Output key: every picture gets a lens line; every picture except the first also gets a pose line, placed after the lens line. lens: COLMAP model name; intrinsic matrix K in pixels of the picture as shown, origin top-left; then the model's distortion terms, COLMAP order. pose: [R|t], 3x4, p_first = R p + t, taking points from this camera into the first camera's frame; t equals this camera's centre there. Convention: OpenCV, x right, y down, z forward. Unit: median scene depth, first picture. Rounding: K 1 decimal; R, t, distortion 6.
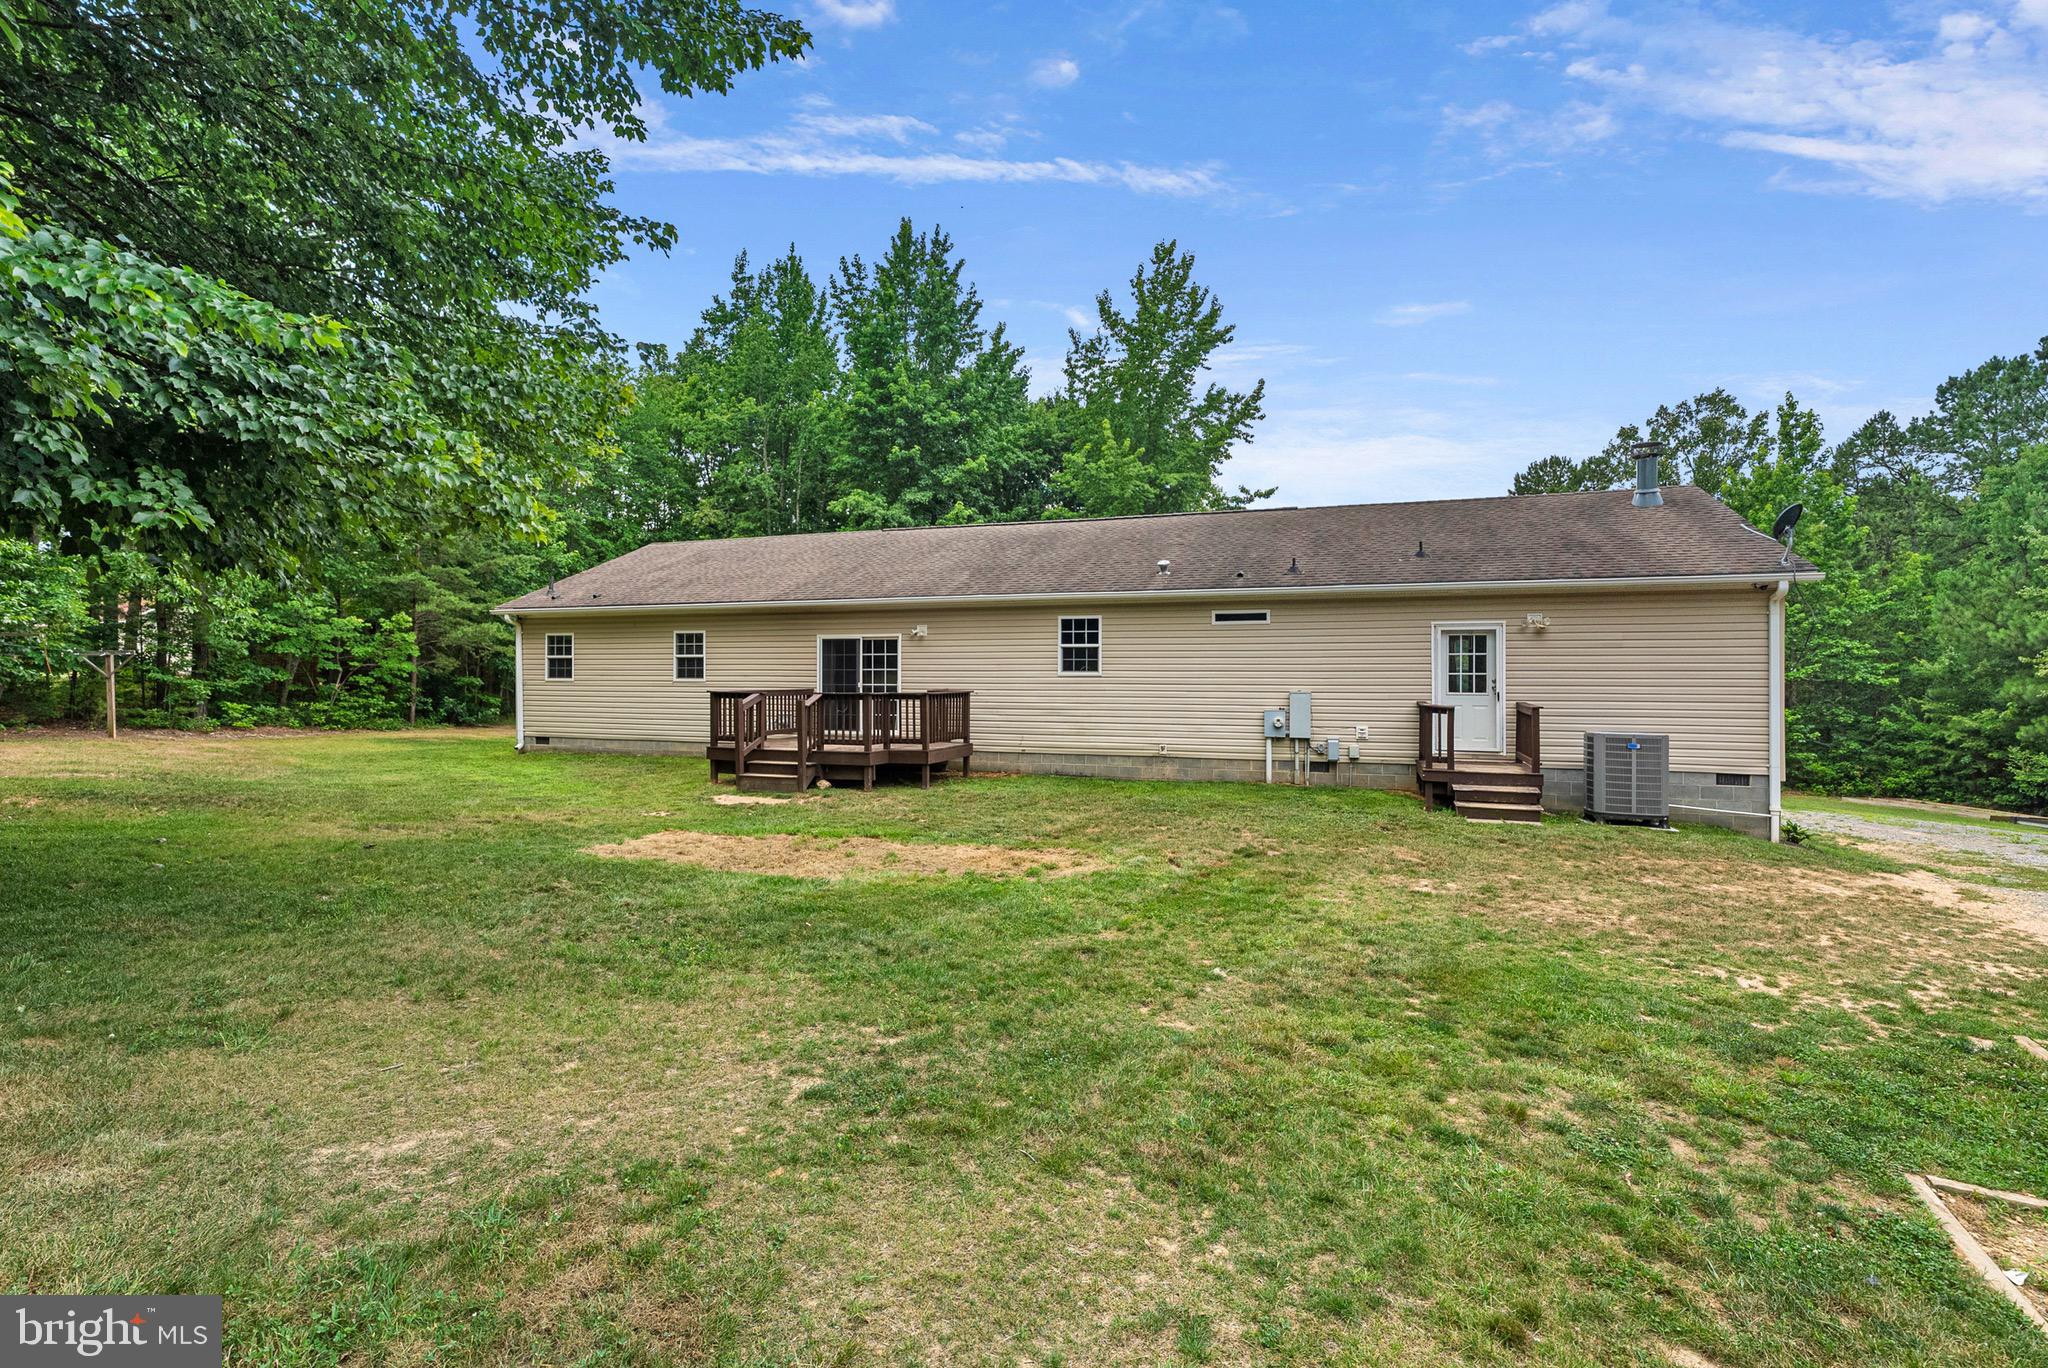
lens RADIAL K [[938.6, 0, 1033.2], [0, 938.6, 682.8], [0, 0, 1]] dist [-0.001967, -0.000405]
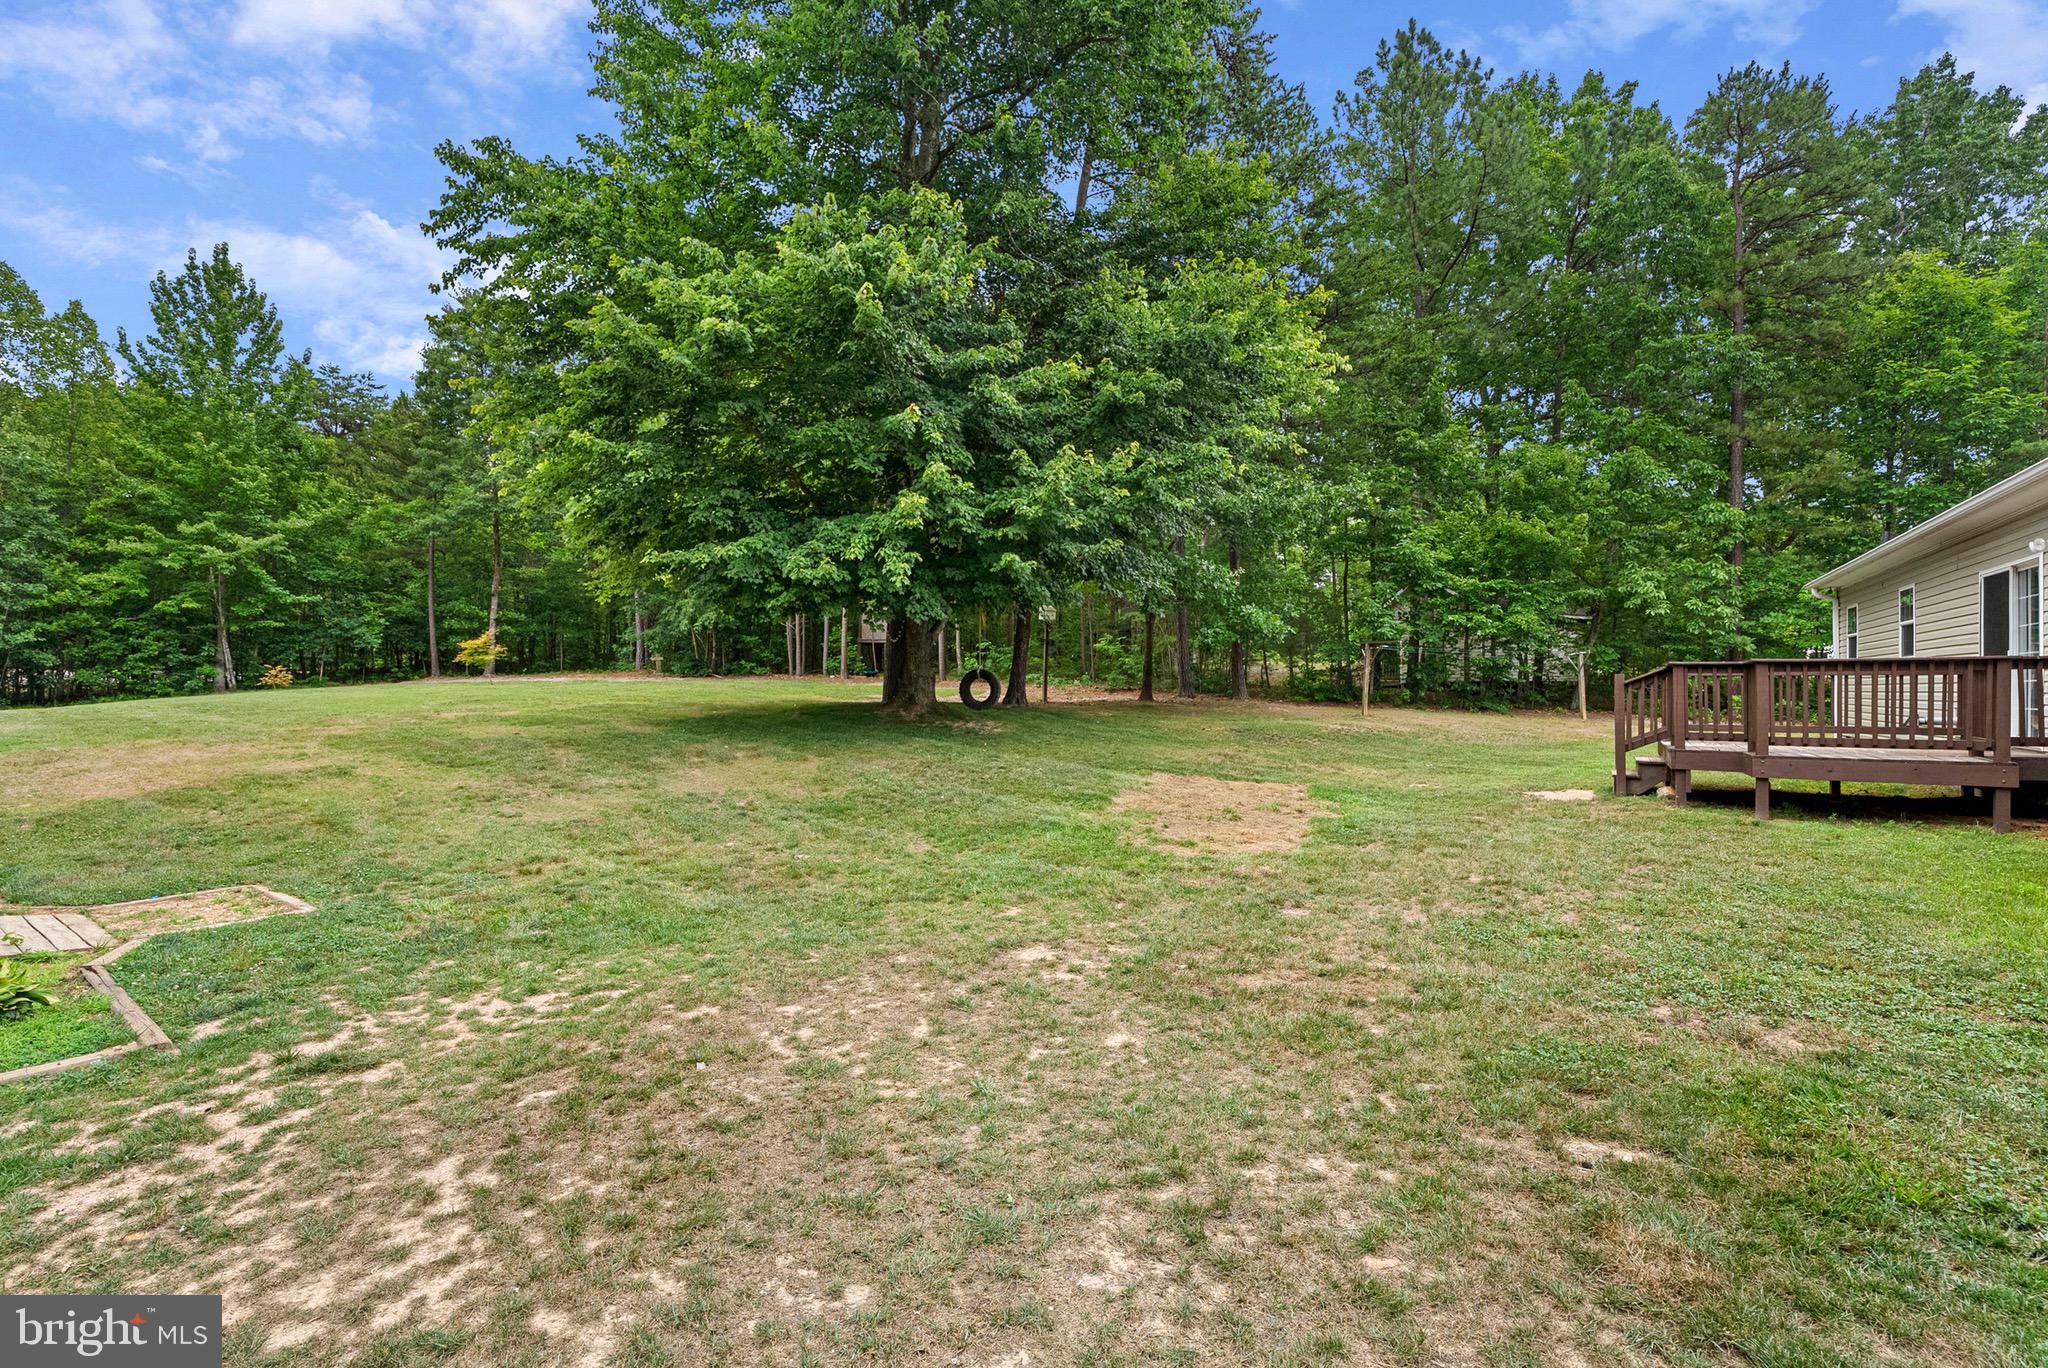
lens RADIAL K [[938.6, 0, 1033.2], [0, 938.6, 682.8], [0, 0, 1]] dist [-0.001967, -0.000405]
pose [[-0.210427, -0.008688, -0.977571, 0.499105], [-0.004902, 0.999957, -0.007832, 0.026148], [0.977597, 0.003144, -0.210460, 0.560766]]
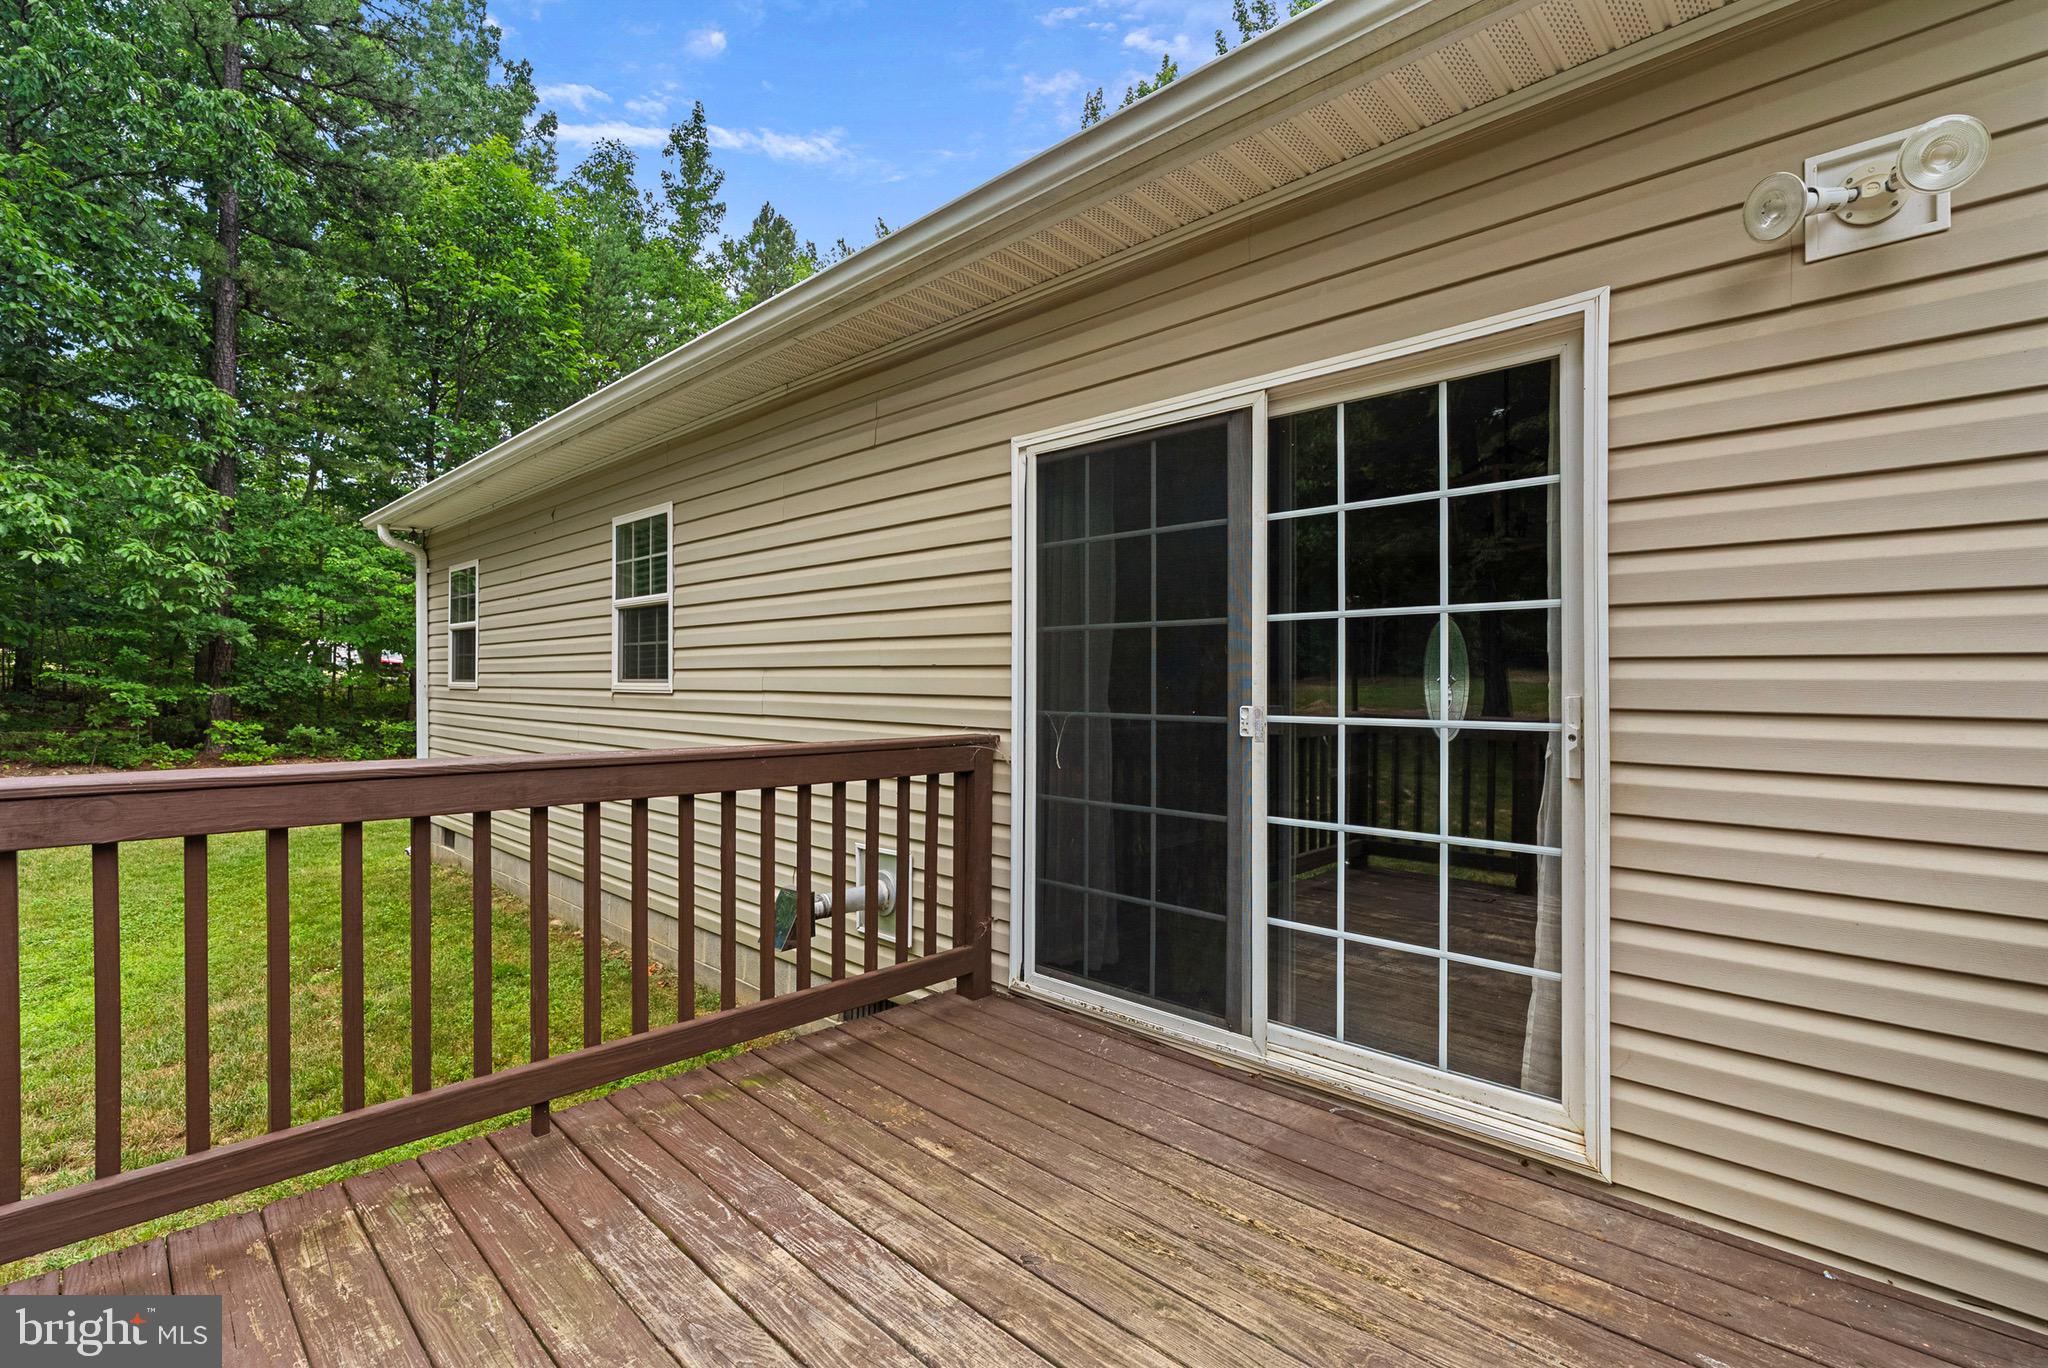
lens RADIAL K [[938.6, 0, 1033.2], [0, 938.6, 682.8], [0, 0, 1]] dist [-0.001967, -0.000405]
pose [[0.909621, -0.001449, -0.415438, -0.157179], [0.000217, 0.999995, -0.003012, -0.003481], [0.415440, 0.002649, 0.909617, 0.866636]]
